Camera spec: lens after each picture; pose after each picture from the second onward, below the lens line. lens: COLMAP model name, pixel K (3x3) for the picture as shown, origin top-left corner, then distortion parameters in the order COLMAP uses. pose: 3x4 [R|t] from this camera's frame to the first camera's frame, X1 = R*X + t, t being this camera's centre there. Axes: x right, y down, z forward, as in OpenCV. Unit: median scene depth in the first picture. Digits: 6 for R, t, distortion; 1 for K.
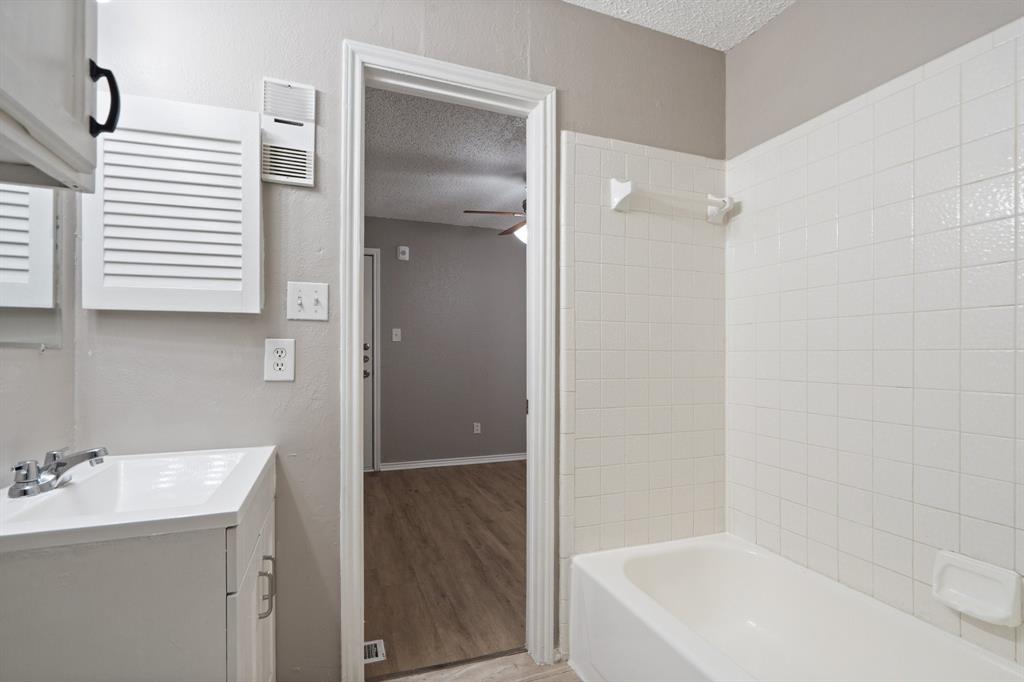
lens RADIAL K [[477.1, 0, 514.8], [0, 477.1, 345.3], [0, 0, 1]] dist [0.002969, 0.000073]
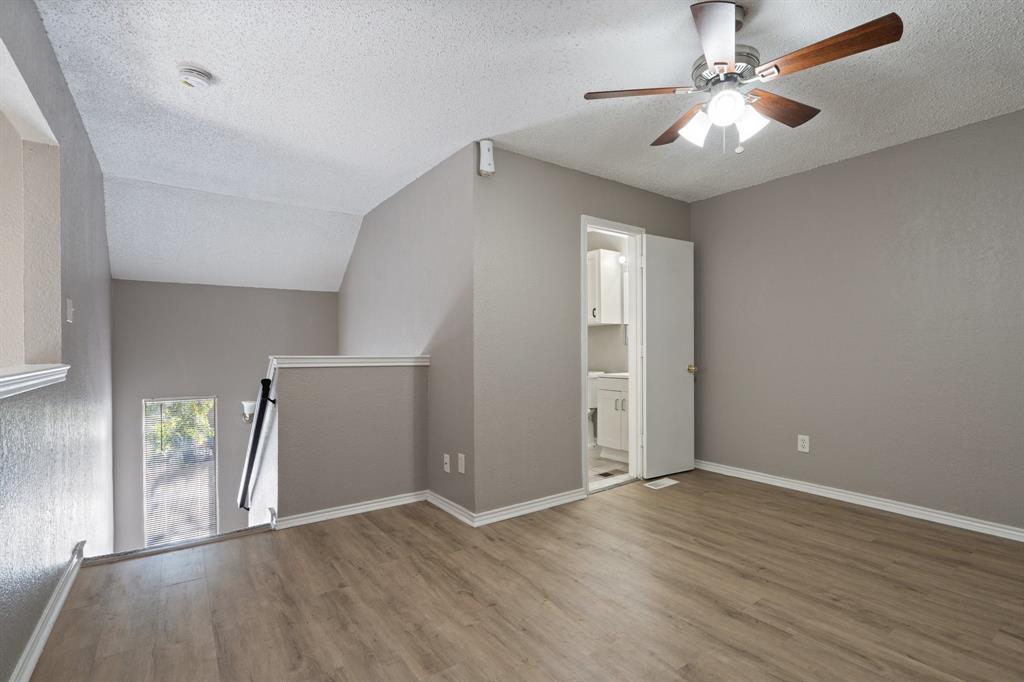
lens RADIAL K [[477.1, 0, 513.6], [0, 477.1, 350.0], [0, 0, 1]] dist [0.002969, 0.000073]
pose [[-0.965632, 0.008927, -0.259759, 0.454798], [0.012831, 0.999829, -0.013338, 0.030125], [0.259596, -0.016213, -0.965581, 1.558733]]
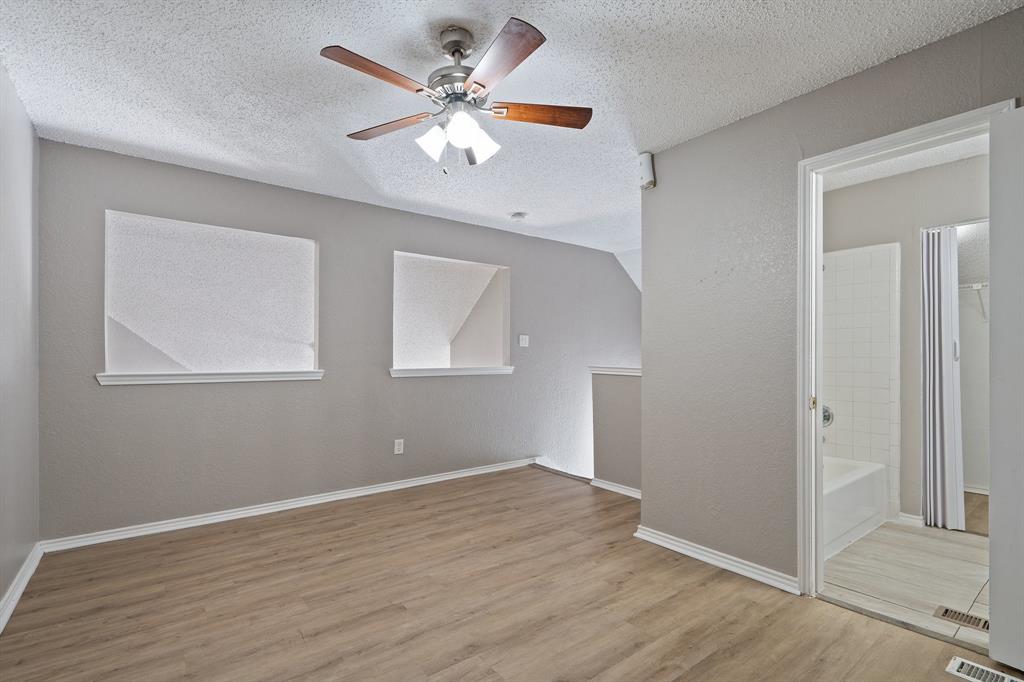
lens RADIAL K [[477.1, 0, 504.9], [0, 477.1, 352.9], [0, 0, 1]] dist [0.002969, 0.000073]
pose [[-0.281773, 0.010622, 0.959422, -0.523532], [-0.017281, 0.999720, -0.016143, 0.016286], [-0.959325, -0.021128, -0.281511, 1.173505]]
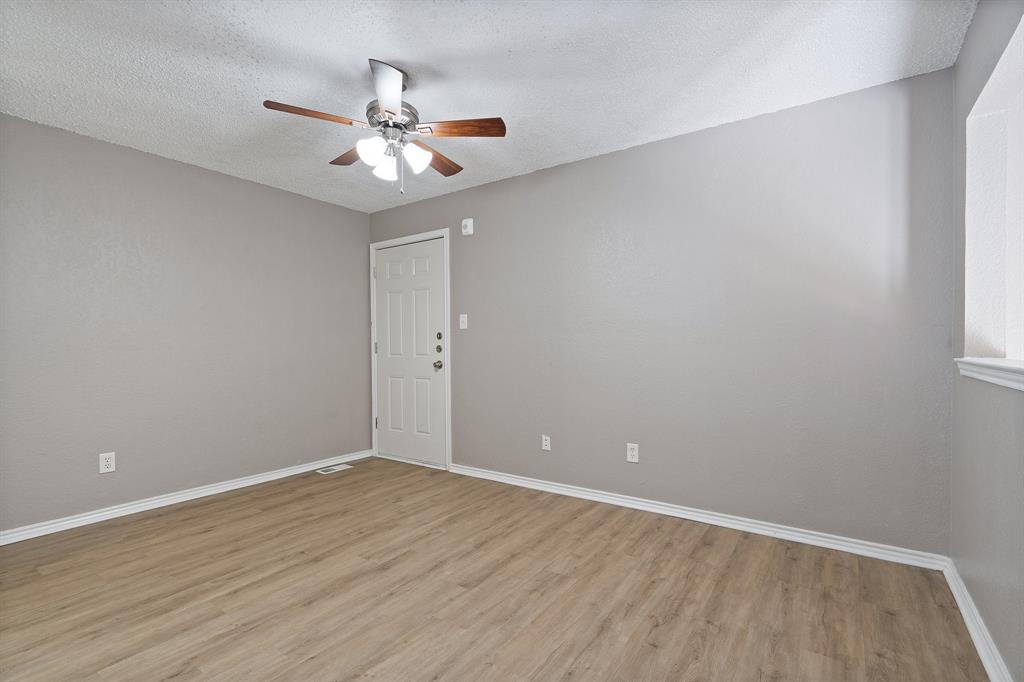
lens RADIAL K [[477.1, 0, 516.0], [0, 477.1, 345.8], [0, 0, 1]] dist [0.002969, 0.000073]
pose [[0.571747, 0.001064, -0.820429, 0.740808], [0.021729, 0.999629, 0.016440, 0.014827], [0.820142, -0.027227, 0.571511, 0.803638]]
